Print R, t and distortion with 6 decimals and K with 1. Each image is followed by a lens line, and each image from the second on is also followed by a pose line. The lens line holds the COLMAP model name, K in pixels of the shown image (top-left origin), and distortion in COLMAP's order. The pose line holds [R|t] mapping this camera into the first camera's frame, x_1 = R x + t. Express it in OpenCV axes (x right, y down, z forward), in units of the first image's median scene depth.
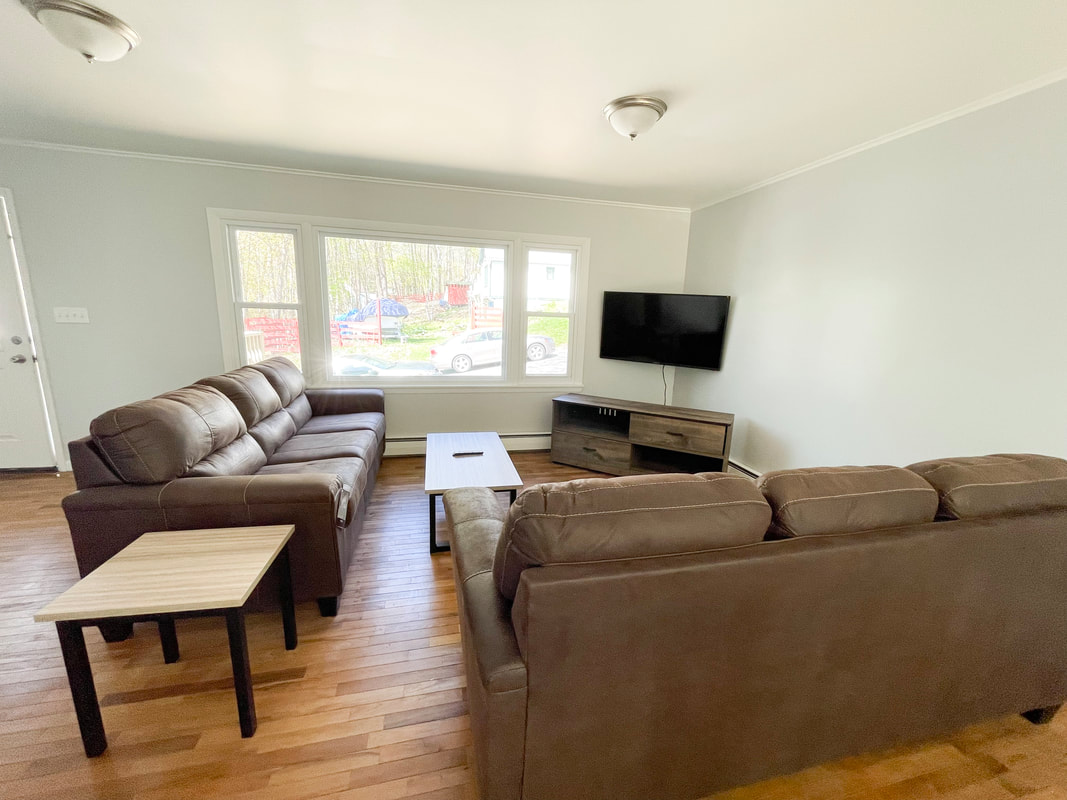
lens RADIAL K [[429.1, 0, 533.5], [0, 429.1, 400.0], [0, 0, 1]] dist [-0.000647, -0.000313]
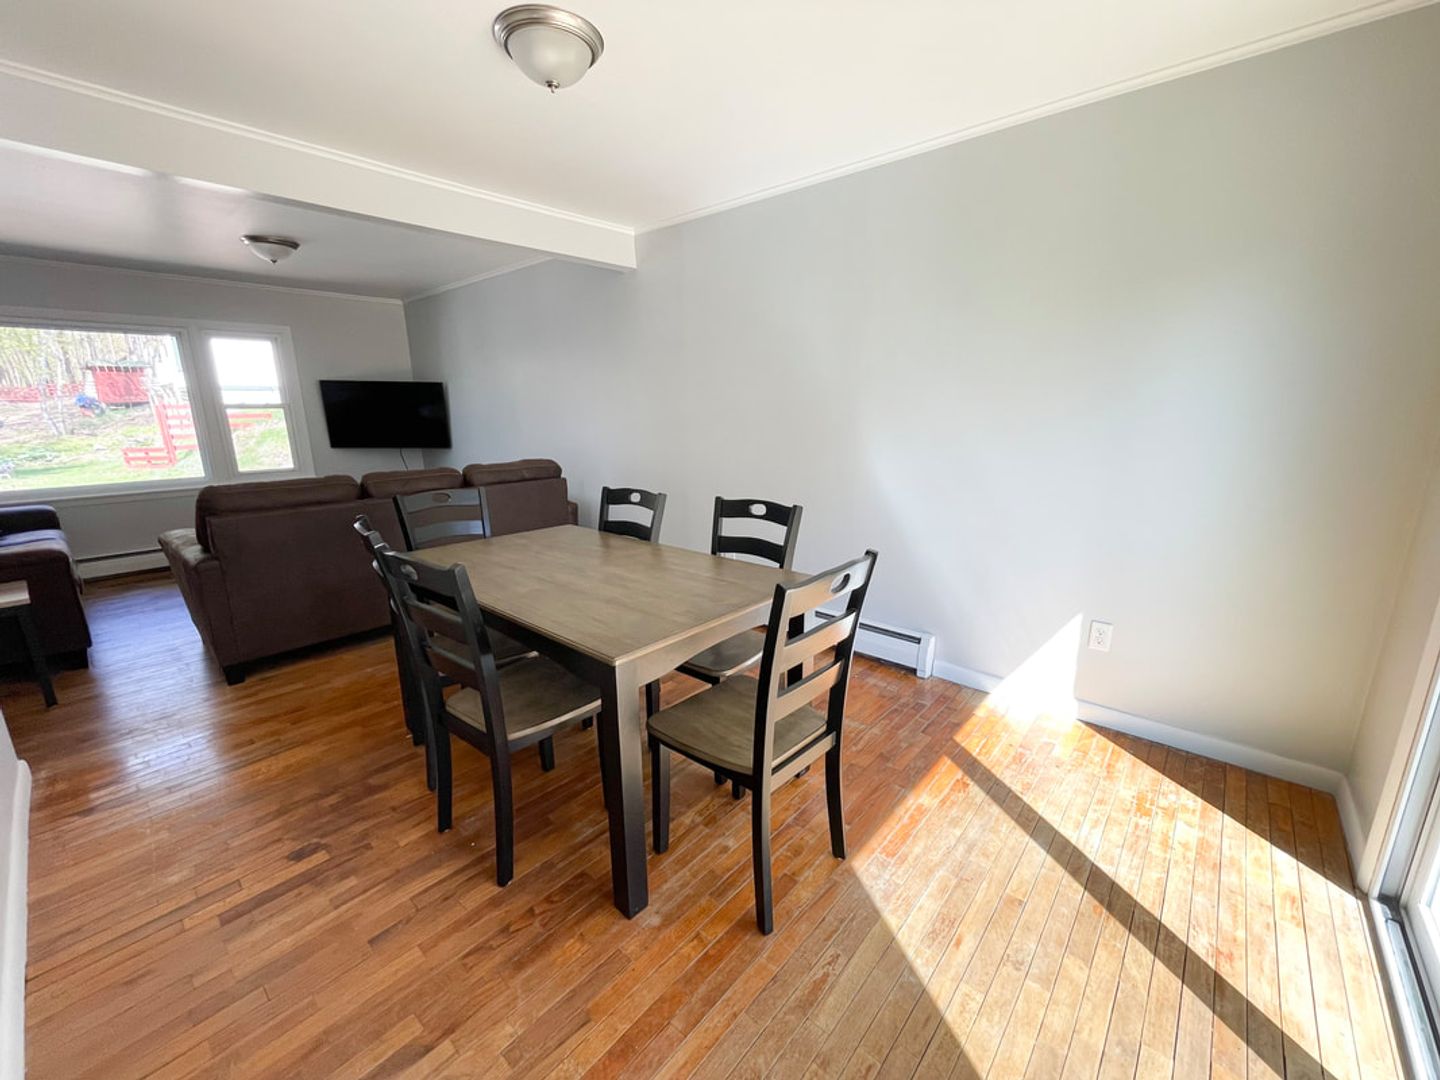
lens RADIAL K [[579.1, 0, 720.0], [0, 579.1, 540.0], [0, 0, 1]] dist [-0.000647, -0.000313]
pose [[0.815887, -0.172021, 0.552031, 0.115089], [0.154270, 0.984874, 0.078894, 0.145472], [-0.557252, 0.020793, 0.830083, -0.607571]]
